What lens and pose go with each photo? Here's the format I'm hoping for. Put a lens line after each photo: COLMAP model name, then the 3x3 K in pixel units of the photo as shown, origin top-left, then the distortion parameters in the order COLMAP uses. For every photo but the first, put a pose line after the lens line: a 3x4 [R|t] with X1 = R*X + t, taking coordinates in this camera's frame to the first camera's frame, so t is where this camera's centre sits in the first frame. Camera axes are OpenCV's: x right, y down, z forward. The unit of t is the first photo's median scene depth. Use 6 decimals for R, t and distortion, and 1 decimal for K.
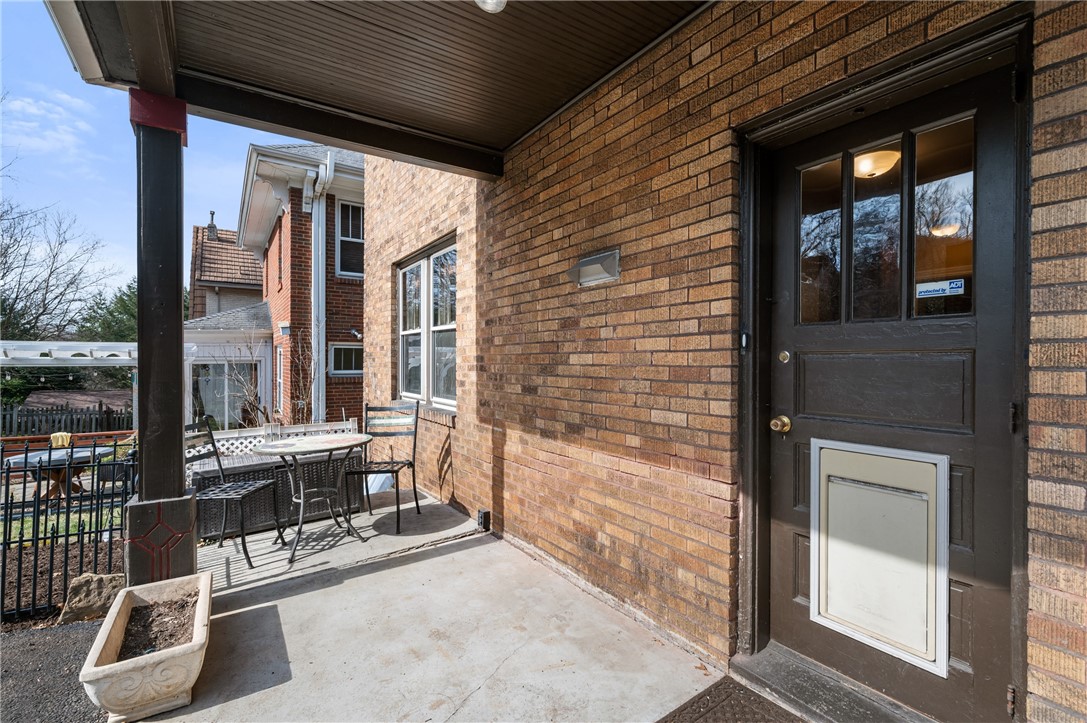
lens RADIAL K [[485.4, 0, 544.7], [0, 485.4, 361.8], [0, 0, 1]] dist [0.002182, -0.000342]
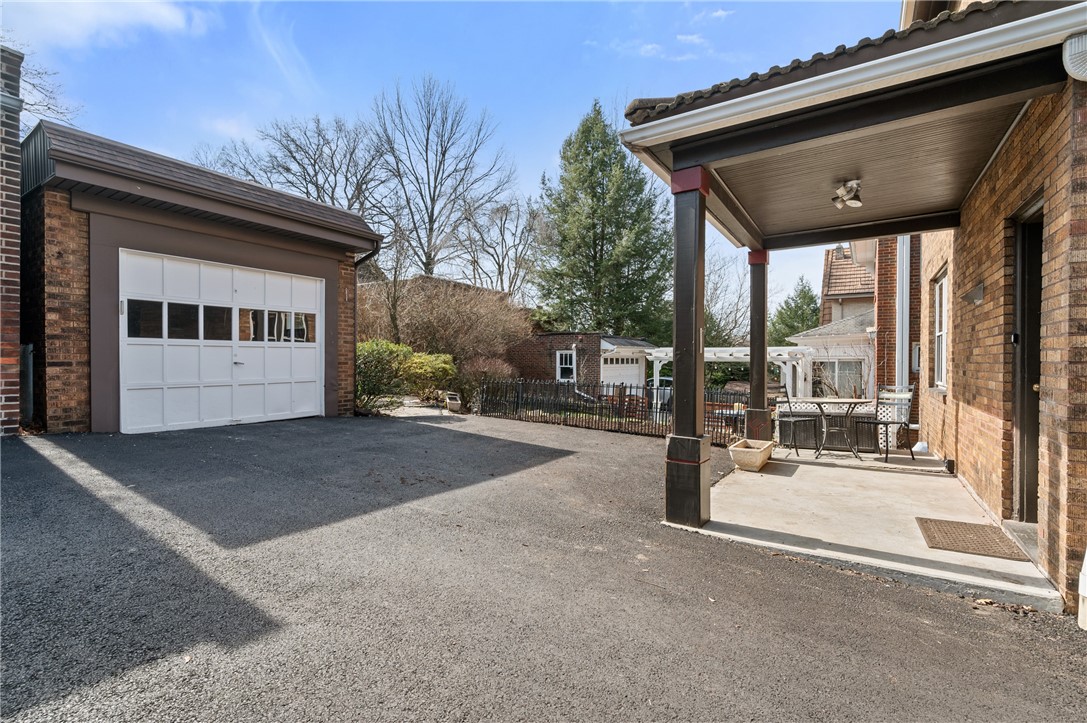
lens RADIAL K [[485.4, 0, 544.7], [0, 485.4, 361.8], [0, 0, 1]] dist [0.002182, -0.000342]
pose [[0.385445, 0.003214, -0.922725, 0.763525], [-0.006639, 0.999978, 0.000709, 0.027978], [0.922707, 0.005853, 0.385458, -0.680420]]
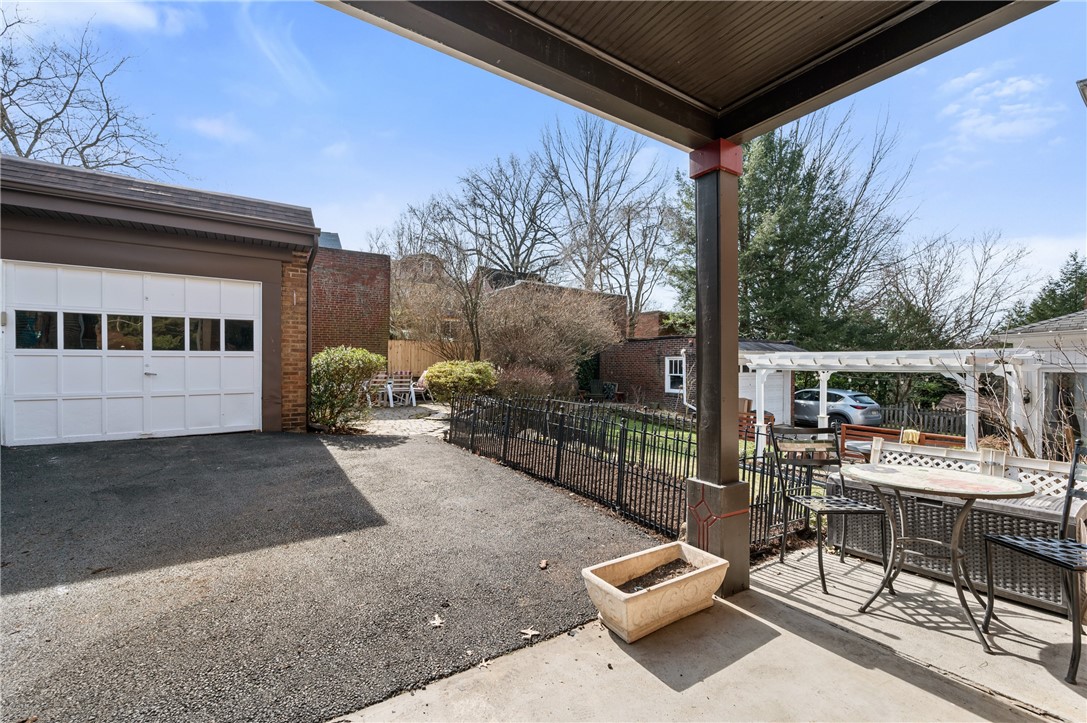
lens RADIAL K [[448.0, 0, 546.5], [0, 448.0, 362.4], [0, 0, 1]] dist [-0.001715, 0.000181]
pose [[-0.007925, -0.006944, -0.999944, 0.217962], [-0.008074, 0.999944, -0.006880, -0.000394], [0.999936, 0.008019, -0.007981, 0.417342]]
